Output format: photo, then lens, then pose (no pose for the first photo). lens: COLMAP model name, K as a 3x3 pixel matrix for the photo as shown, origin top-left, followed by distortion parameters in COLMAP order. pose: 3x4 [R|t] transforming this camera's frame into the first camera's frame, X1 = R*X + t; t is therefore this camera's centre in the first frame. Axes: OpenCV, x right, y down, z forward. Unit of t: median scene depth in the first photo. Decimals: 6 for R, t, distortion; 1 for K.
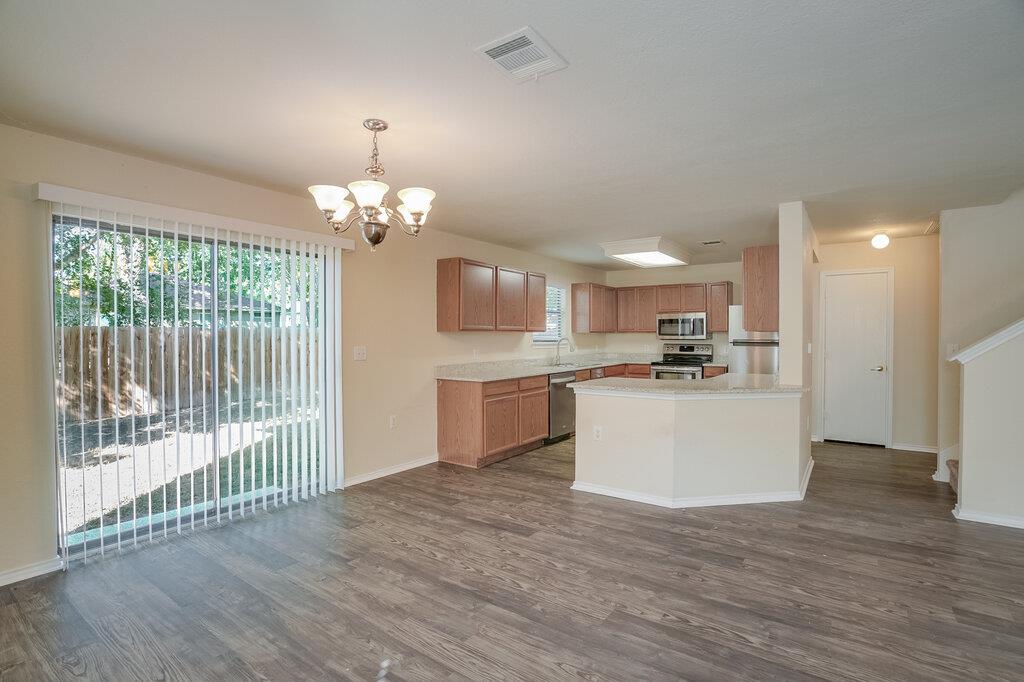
lens RADIAL K [[476.5, 0, 512.0], [0, 476.5, 341.0], [0, 0, 1]] dist [-0.066117, 0.024119]
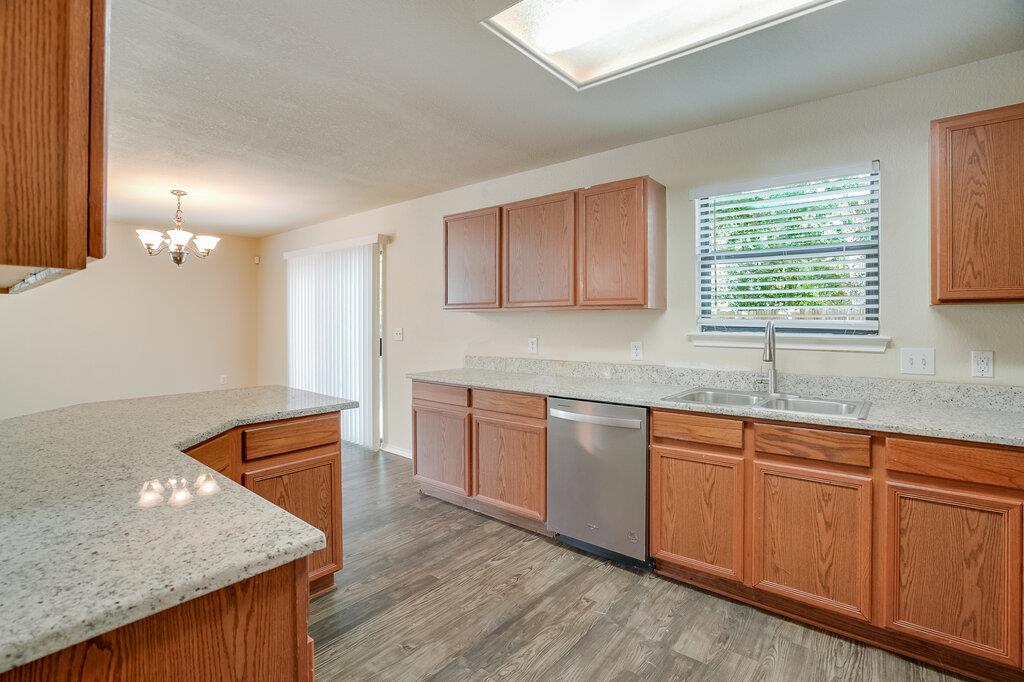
lens RADIAL K [[492.9, 0, 512.0], [0, 492.9, 341.0], [0, 0, 1]] dist [-0.027619, 0.000029]
pose [[-0.080195, 0.027465, -0.996401, 0.922426], [-0.008897, 0.999561, 0.028268, 0.003374], [0.996739, 0.011132, -0.079916, 1.614329]]
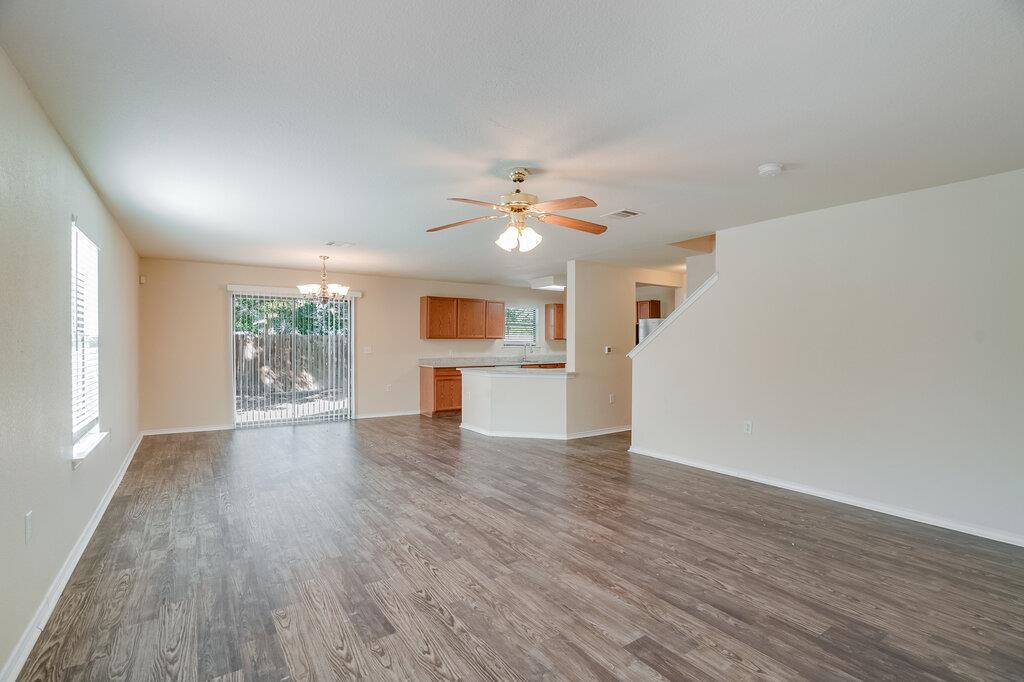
lens RADIAL K [[476.5, 0, 512.0], [0, 476.5, 341.0], [0, 0, 1]] dist [-0.066117, 0.024119]
pose [[0.936312, 0.000131, -0.351169, 1.088245], [-0.003981, 0.999940, -0.010240, 0.004436], [0.351146, 0.010986, 0.936256, -0.719221]]
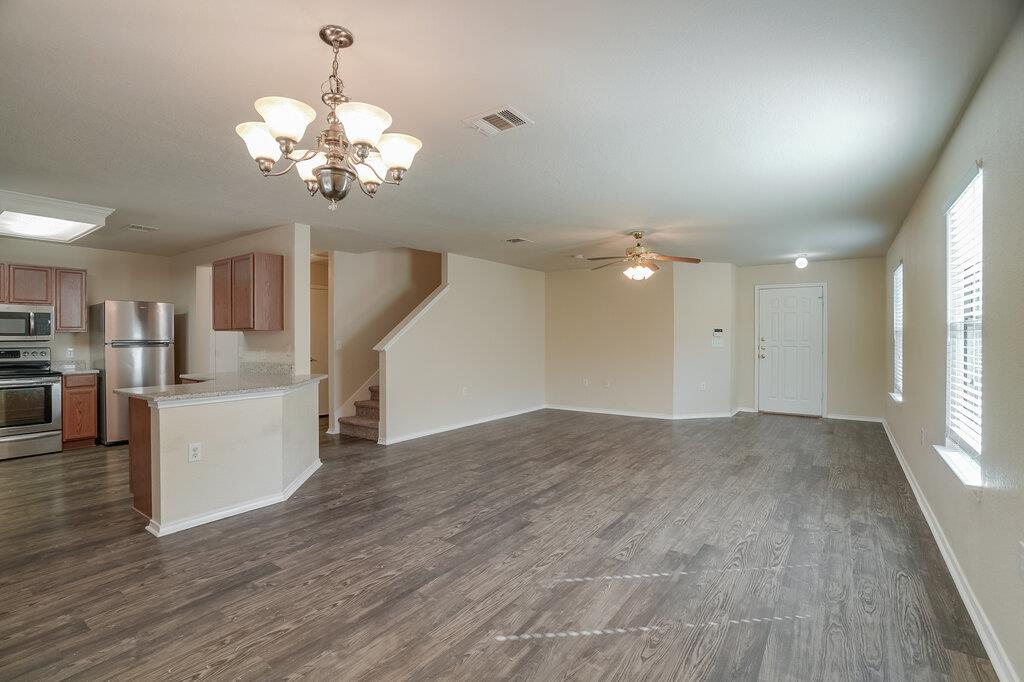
lens RADIAL K [[476.5, 0, 512.0], [0, 476.5, 341.0], [0, 0, 1]] dist [-0.066117, 0.024119]
pose [[0.007940, -0.009721, 0.999921, -0.692468], [0.013882, 0.999857, 0.009611, 0.001395], [-0.999872, 0.013805, 0.008074, 0.496359]]
